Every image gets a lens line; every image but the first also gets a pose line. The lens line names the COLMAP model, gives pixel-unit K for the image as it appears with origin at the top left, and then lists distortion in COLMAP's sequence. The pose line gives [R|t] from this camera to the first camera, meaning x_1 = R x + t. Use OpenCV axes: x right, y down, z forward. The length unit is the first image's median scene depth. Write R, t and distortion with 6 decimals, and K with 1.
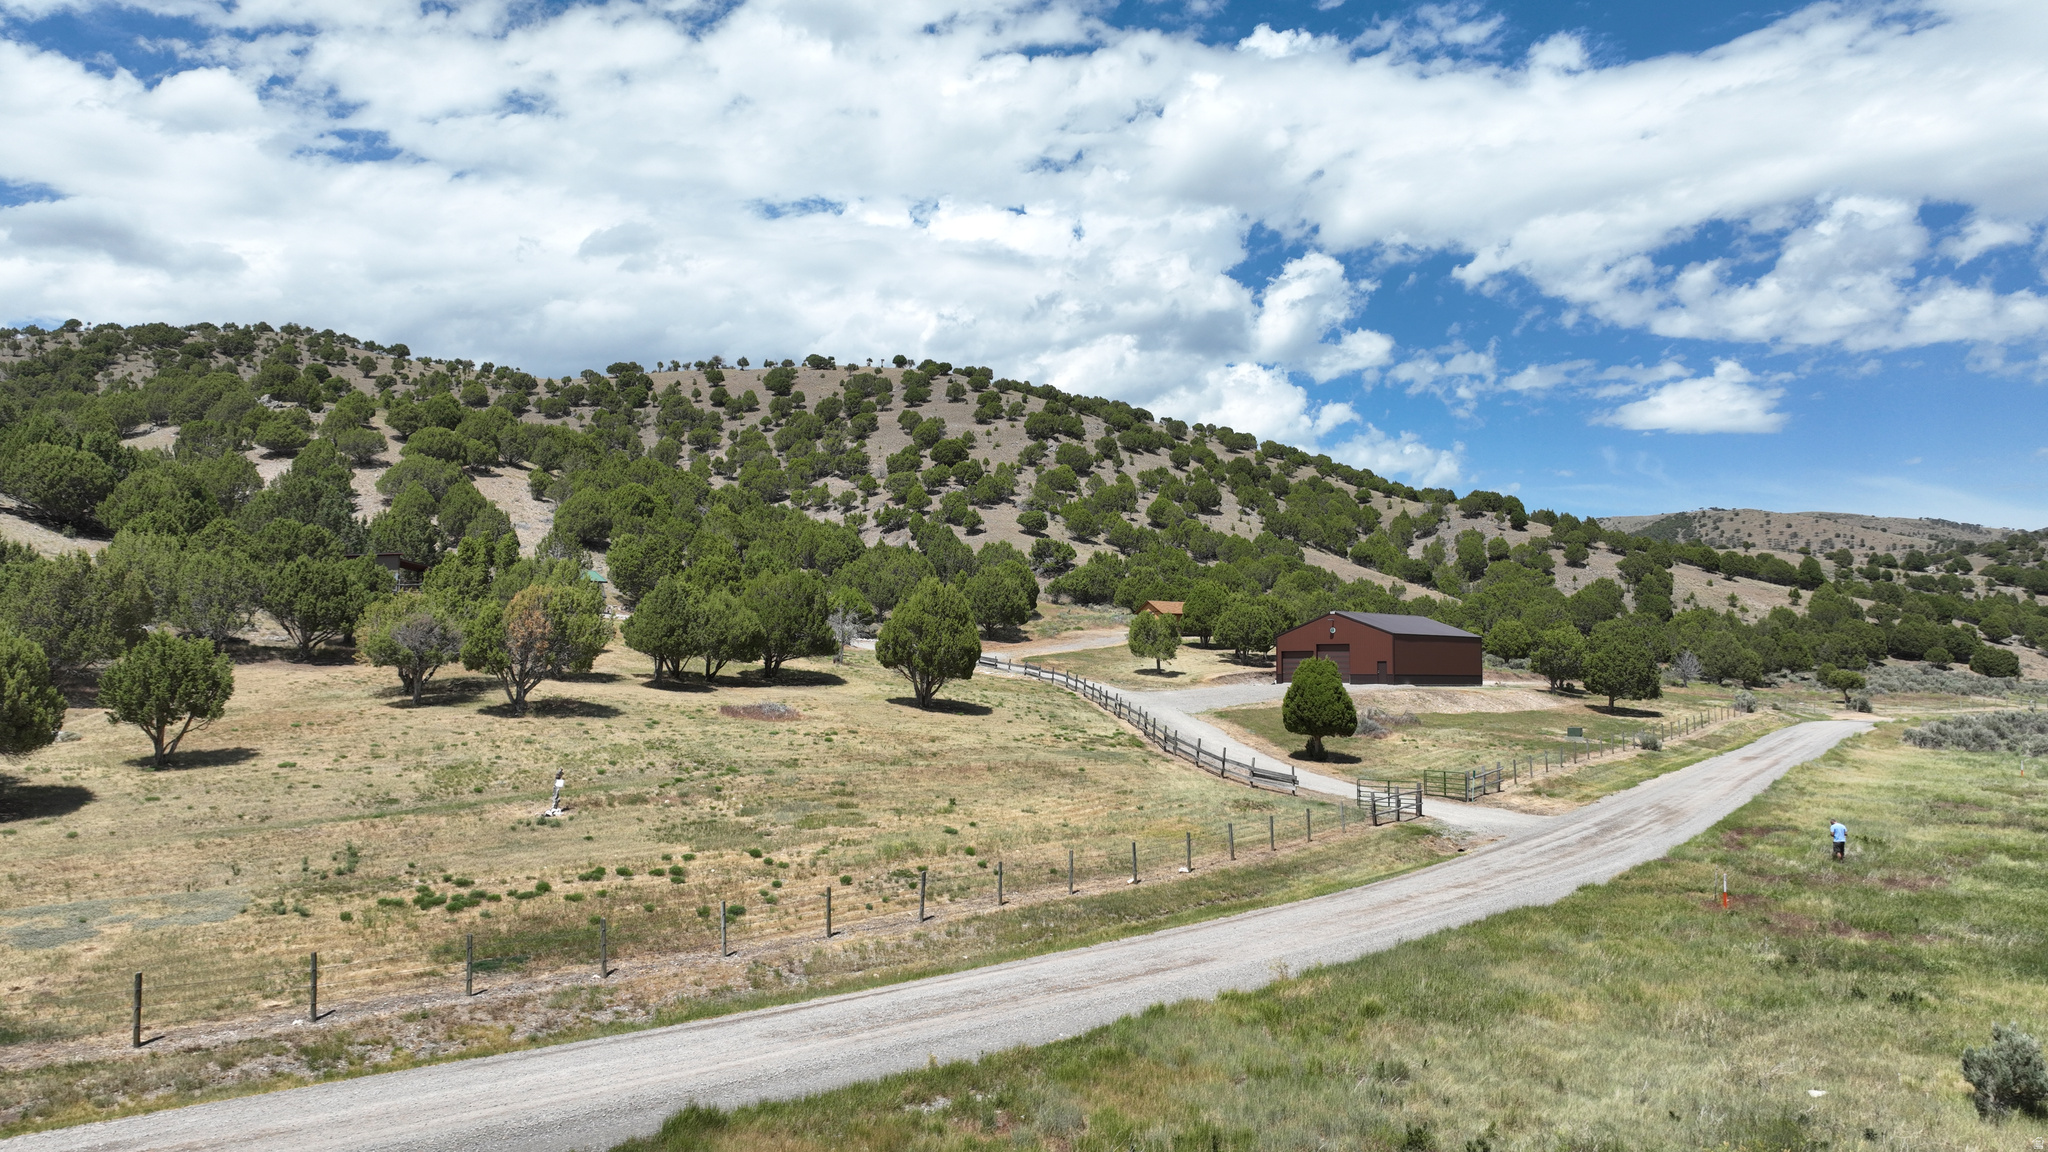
lens RADIAL K [[1449.1, 0, 1026.4], [0, 1449.1, 581.1], [0, 0, 1]] dist [-0.004043, 0.017925]
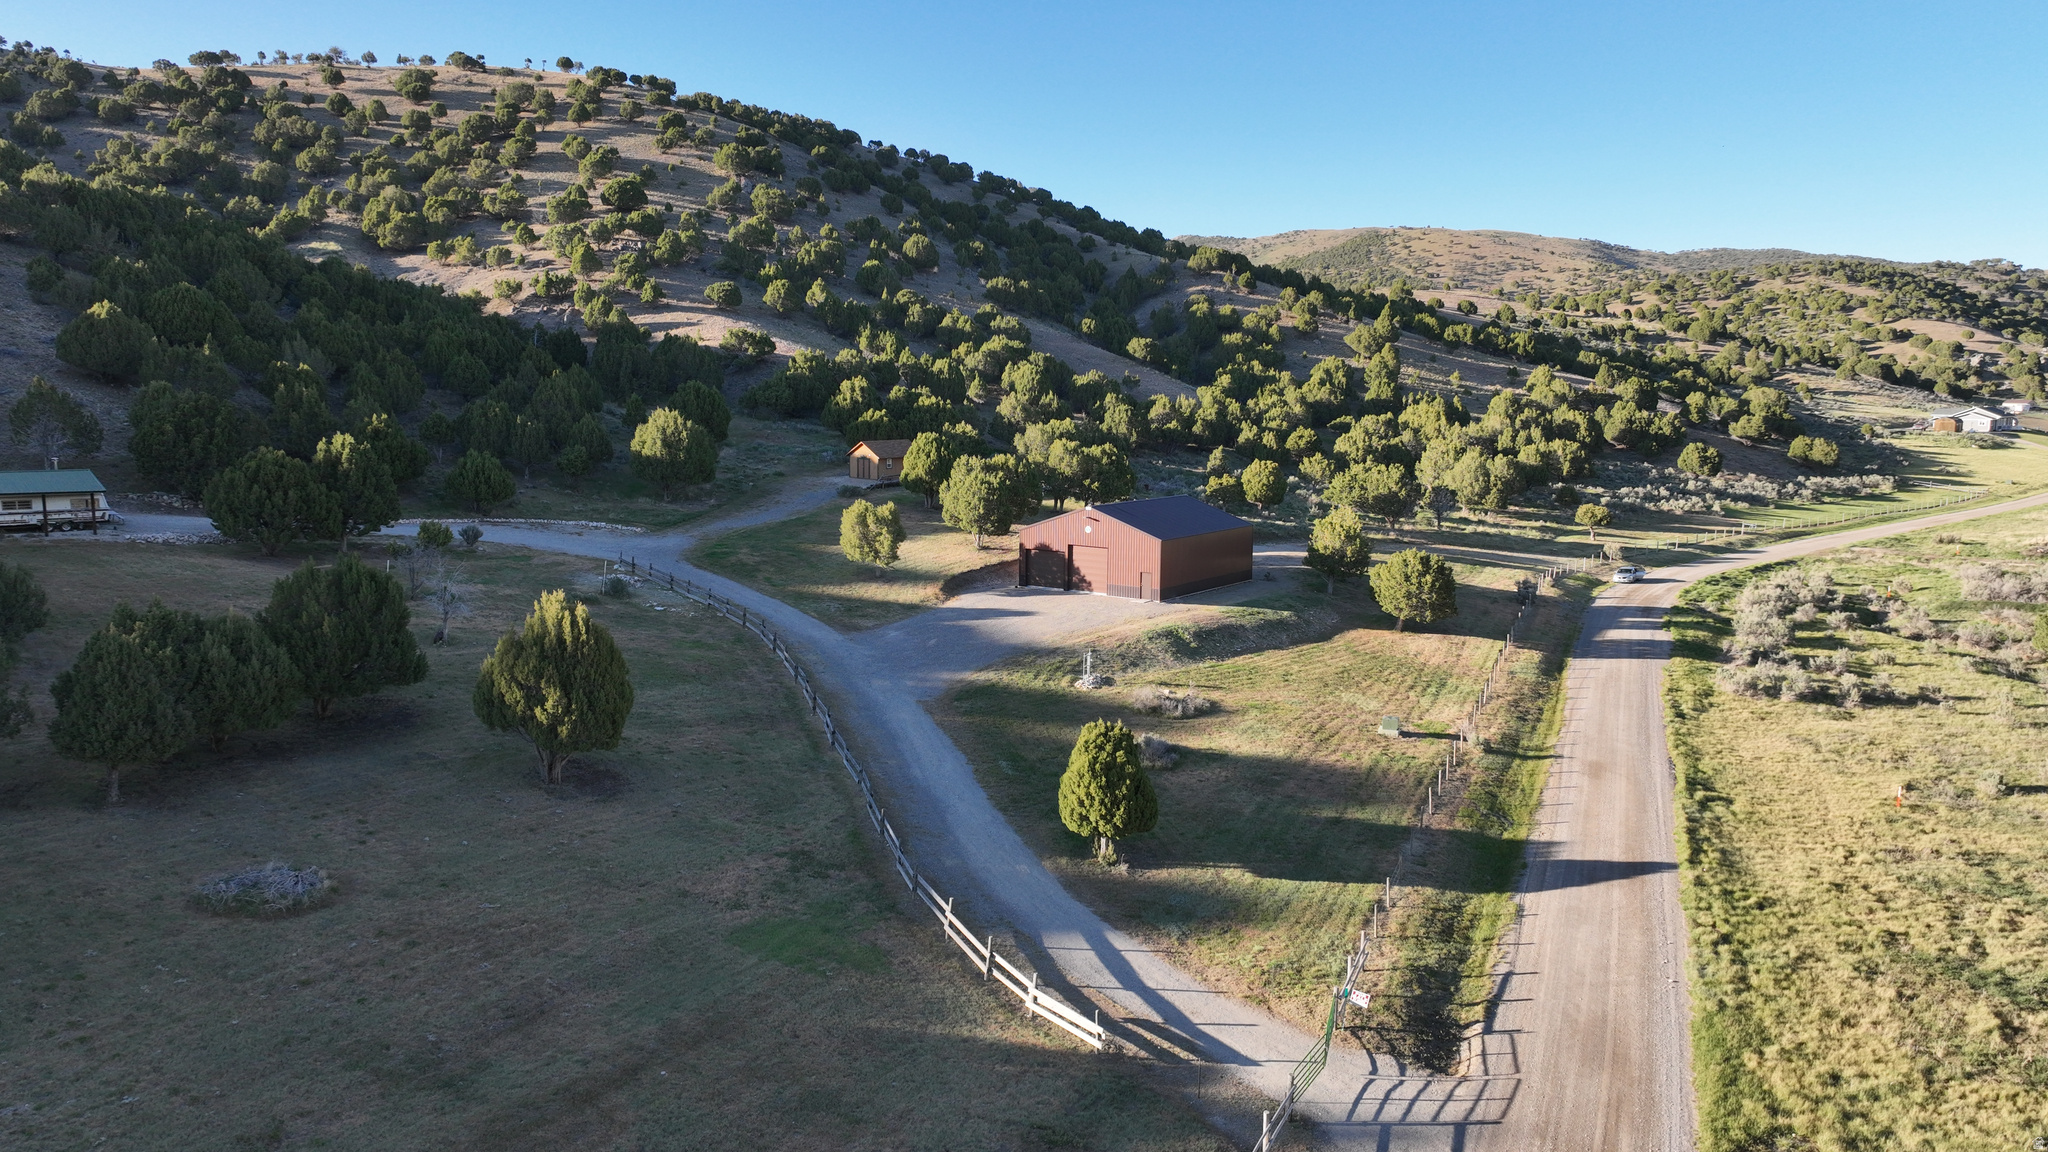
lens RADIAL K [[1449.1, 0, 1034.7], [0, 1449.1, 576.4], [0, 0, 1]] dist [-0.004043, 0.017925]
pose [[0.979110, -0.023873, 0.201927, 0.025868], [-0.017015, 0.979981, 0.198363, -0.168231], [-0.202620, -0.197655, 0.959103, 0.330426]]
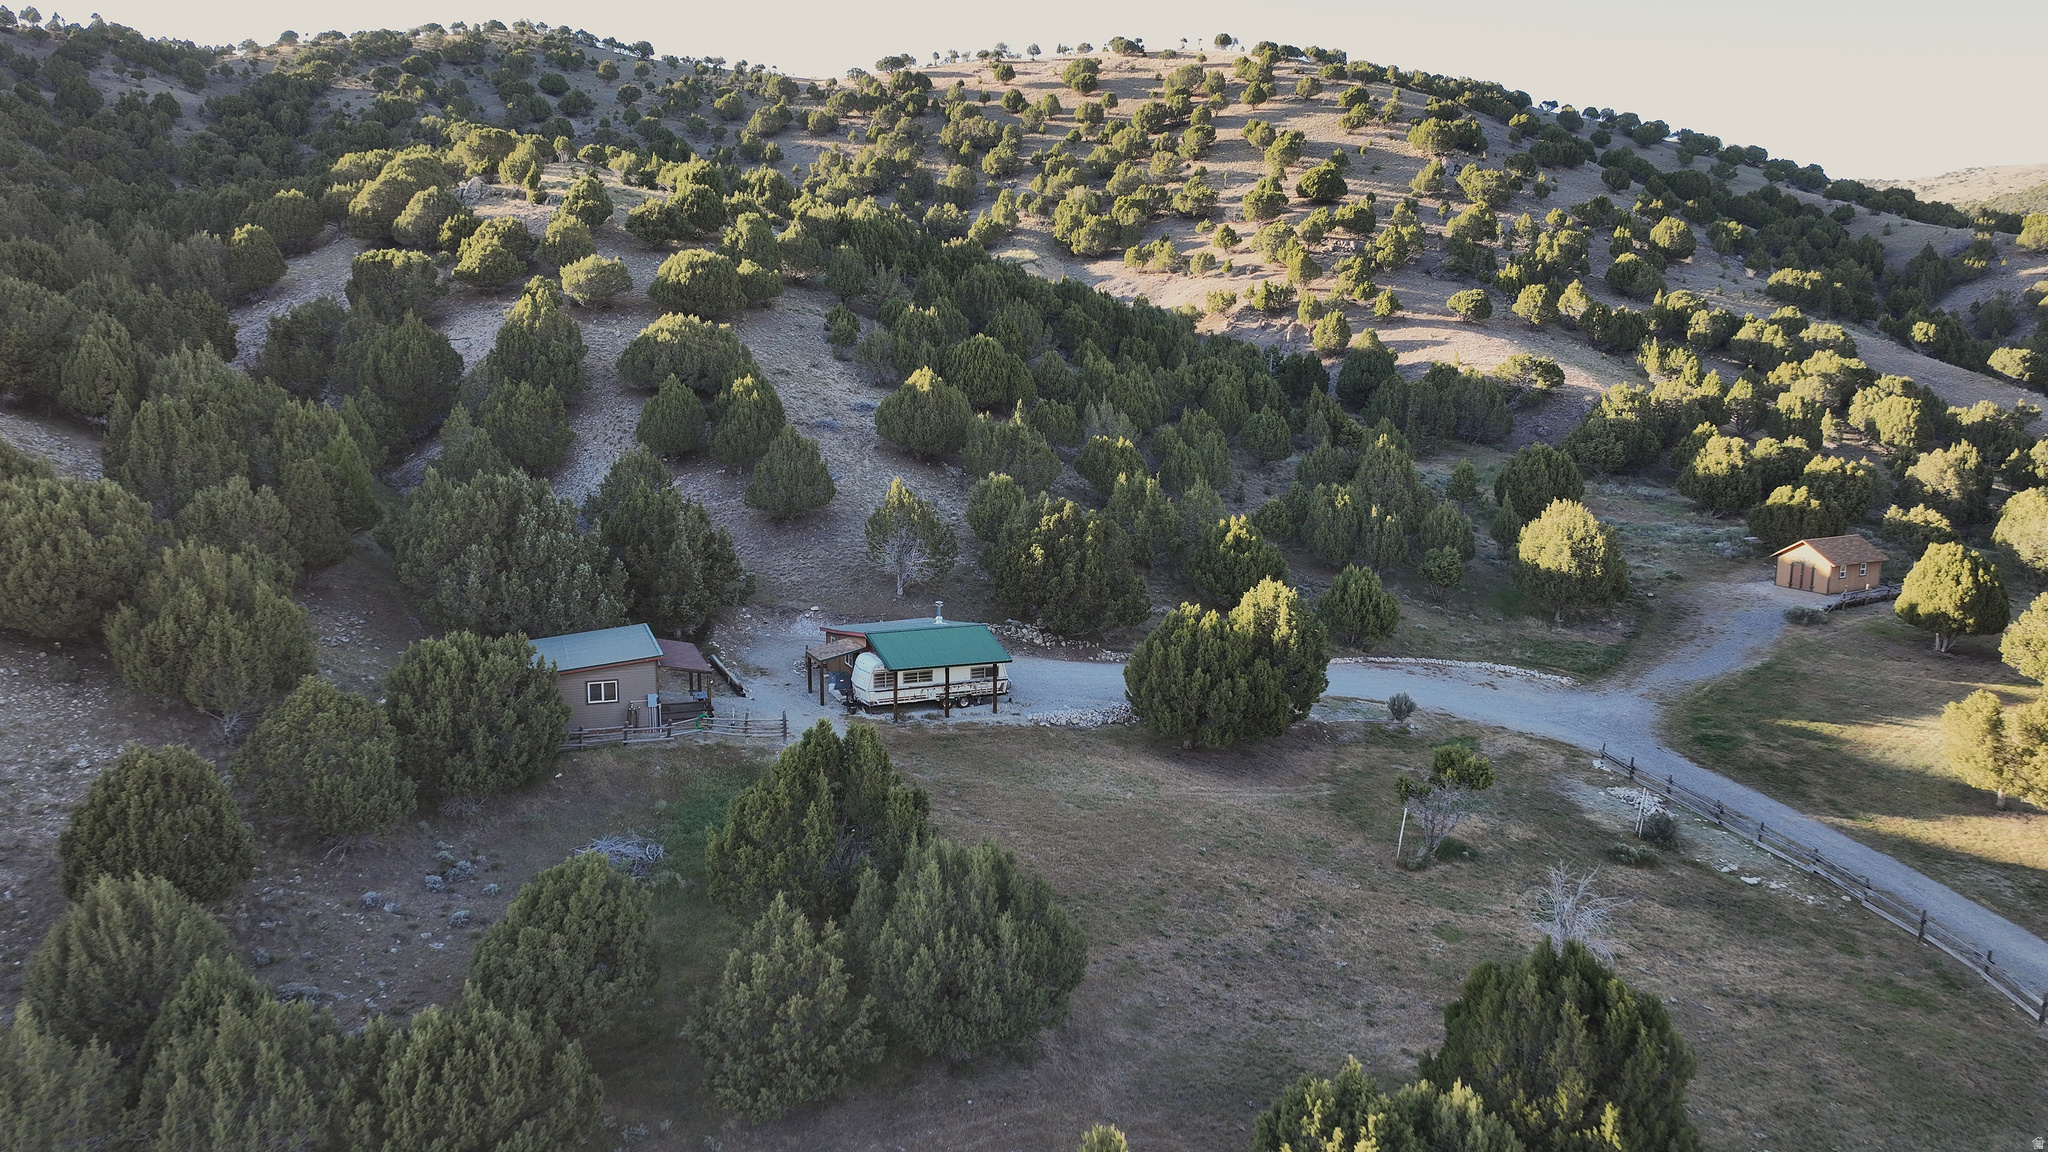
lens RADIAL K [[1449.1, 0, 1028.7], [0, 1449.1, 565.3], [0, 0, 1]] dist [-0.004043, 0.017925]
pose [[0.986788, 0.025916, -0.159930, -0.328729], [0.009896, 0.975639, 0.219160, -0.253287], [0.161714, -0.217847, 0.962492, 0.769565]]
